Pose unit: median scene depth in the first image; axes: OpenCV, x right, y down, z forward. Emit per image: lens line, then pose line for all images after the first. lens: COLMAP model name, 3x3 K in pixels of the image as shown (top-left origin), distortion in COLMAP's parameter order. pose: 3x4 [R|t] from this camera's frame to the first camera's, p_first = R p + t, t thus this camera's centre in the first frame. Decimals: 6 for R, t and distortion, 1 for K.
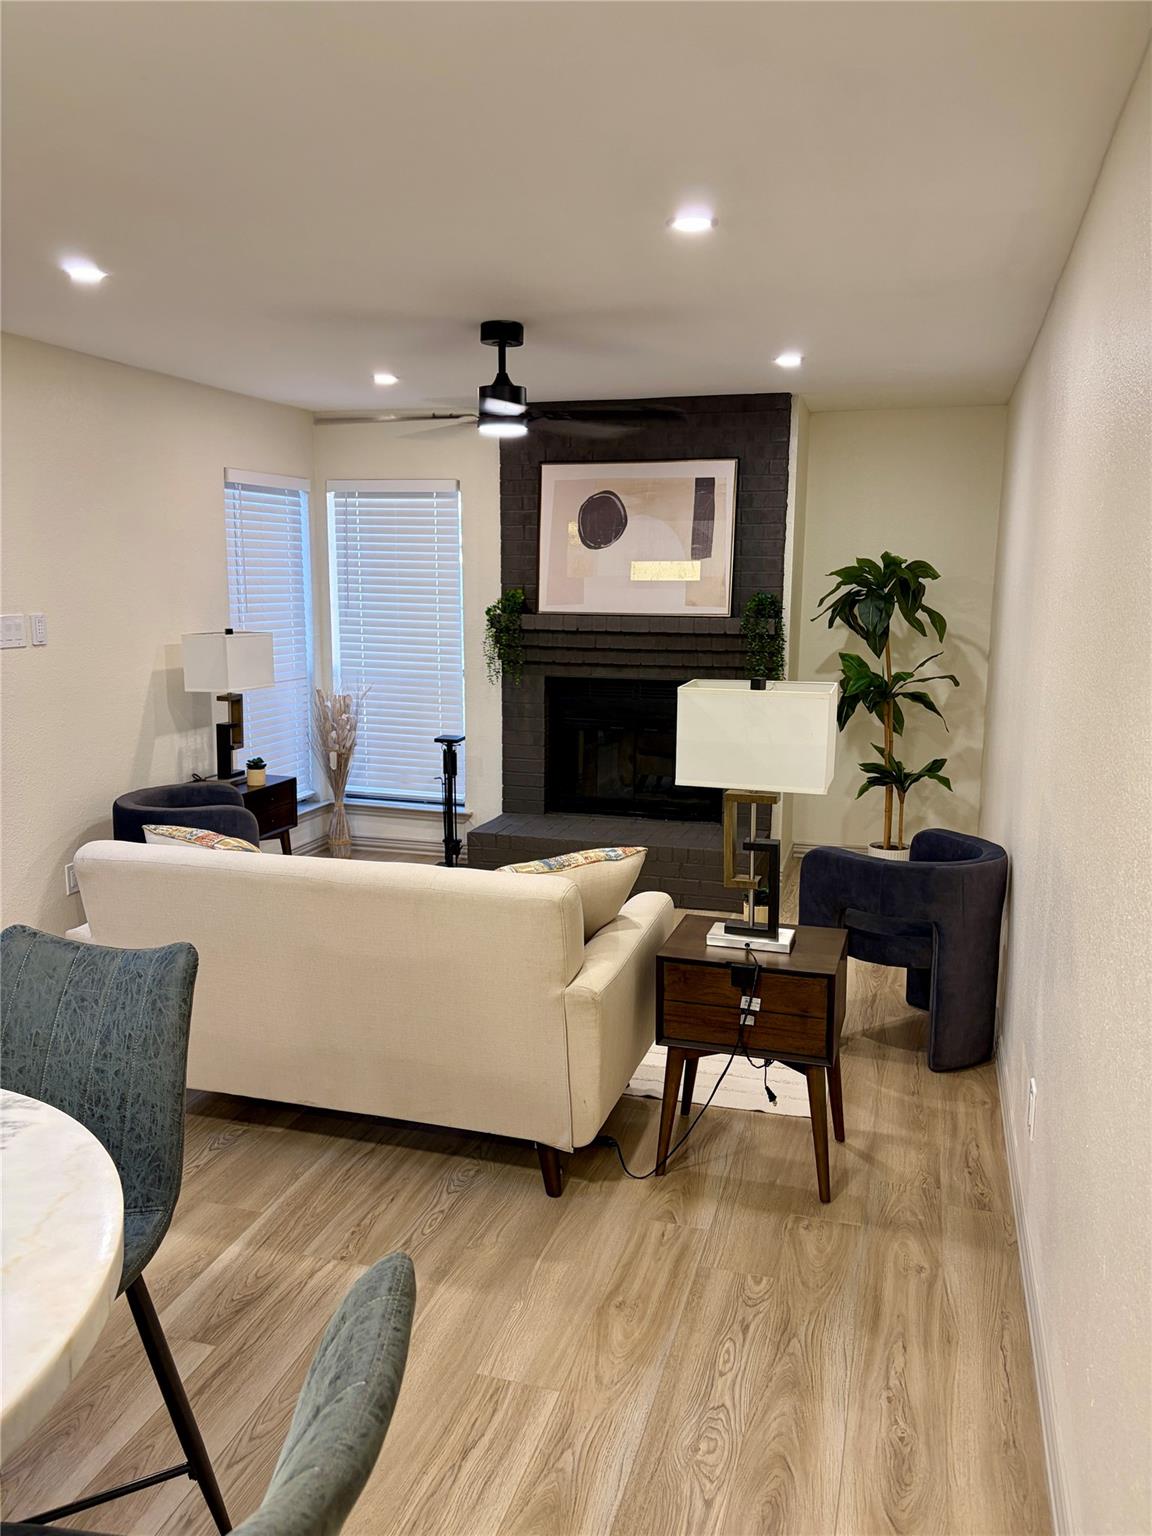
lens RADIAL K [[1154.9, 0, 576.0], [0, 1154.9, 768.0], [0, 0, 1]] dist [0.100415, -0.114302]
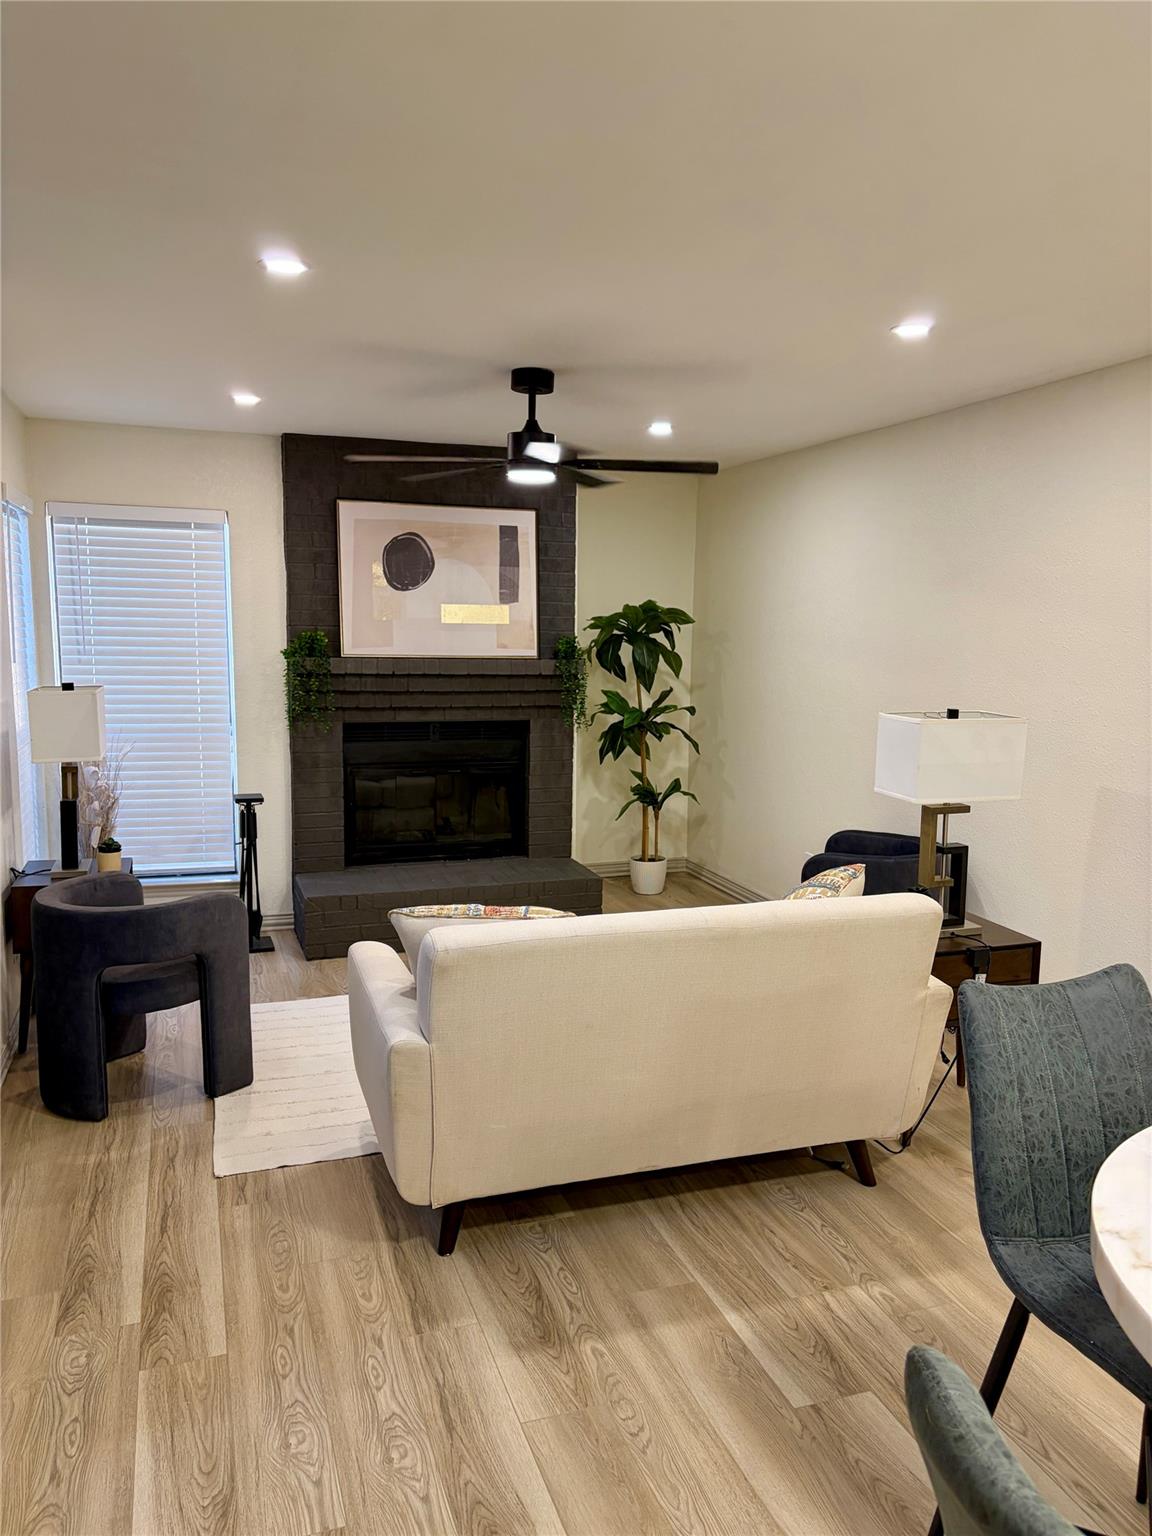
lens RADIAL K [[1154.9, 0, 576.0], [0, 1154.9, 768.0], [0, 0, 1]] dist [0.100415, -0.114302]
pose [[0.805348, -0.070253, 0.588625, -0.463674], [0.088059, 0.996114, -0.001593, -0.026108], [-0.586225, 0.053116, 0.808405, 0.133197]]
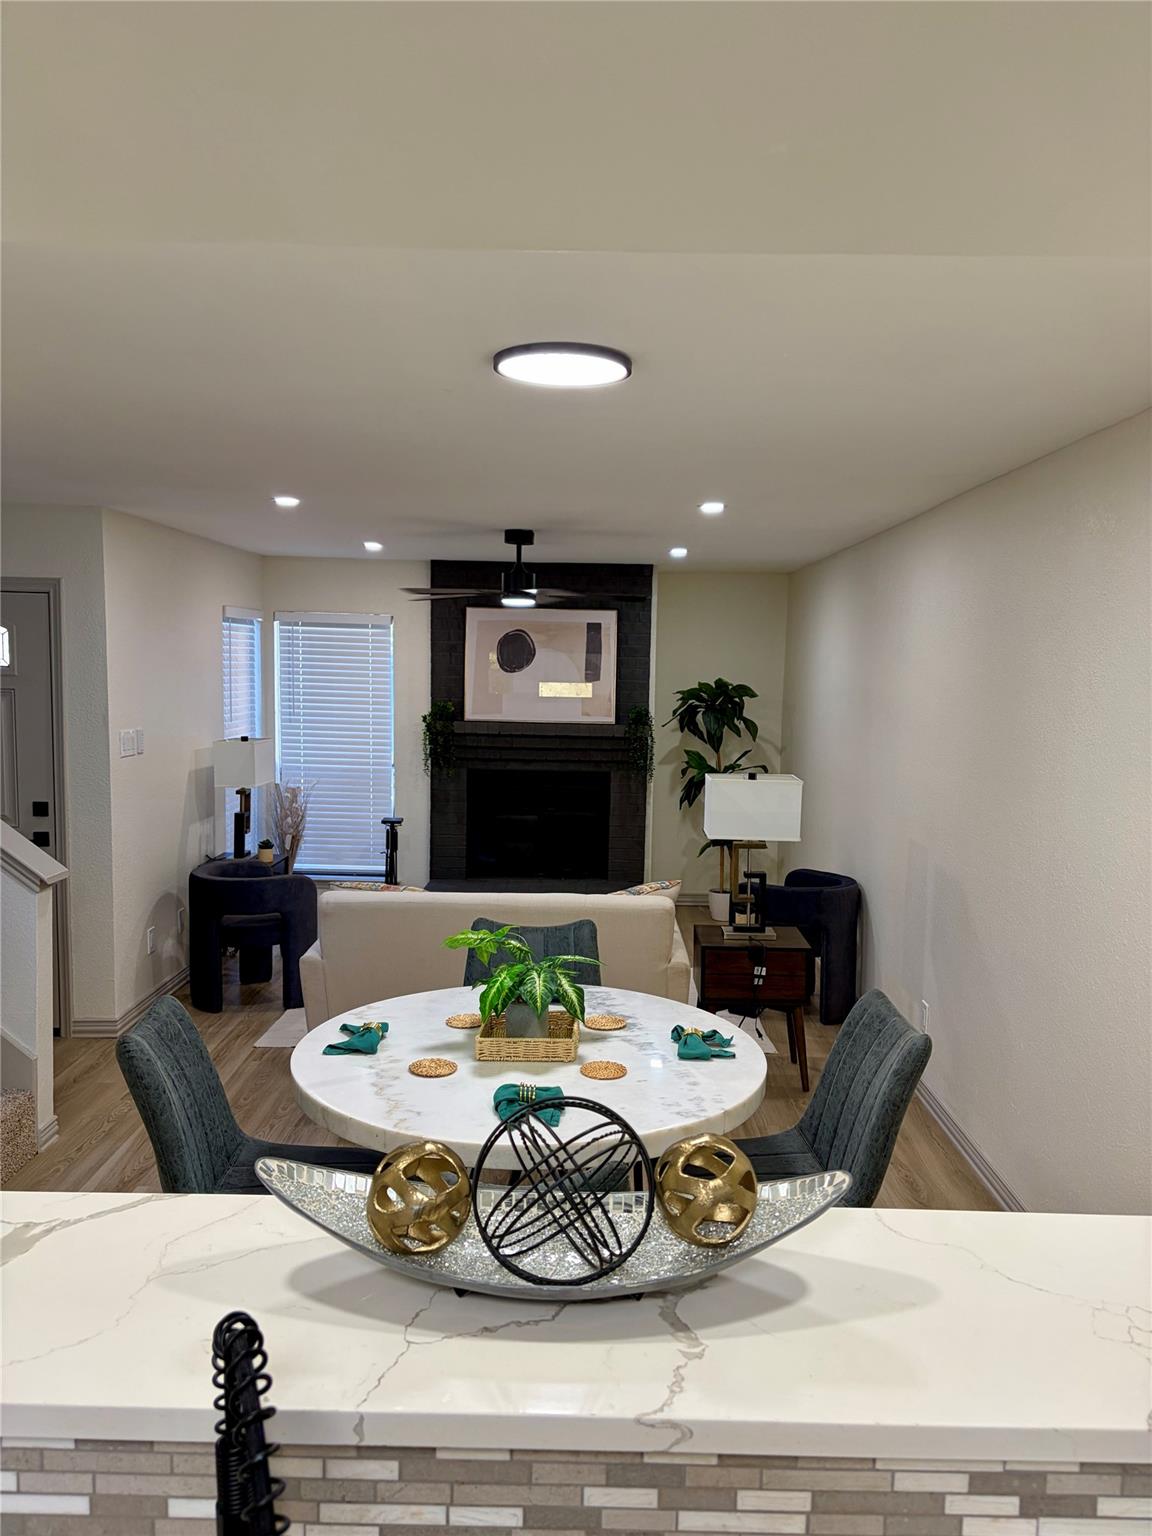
lens RADIAL K [[1153.9, 0, 576.0], [0, 1153.9, 768.0], [0, 0, 1]] dist [0.170929, -0.114159]
pose [[0.957310, -0.013841, 0.288730, -0.299661], [0.034676, 0.997139, -0.067171, 0.009690], [-0.286975, 0.074315, 0.955051, -0.271536]]
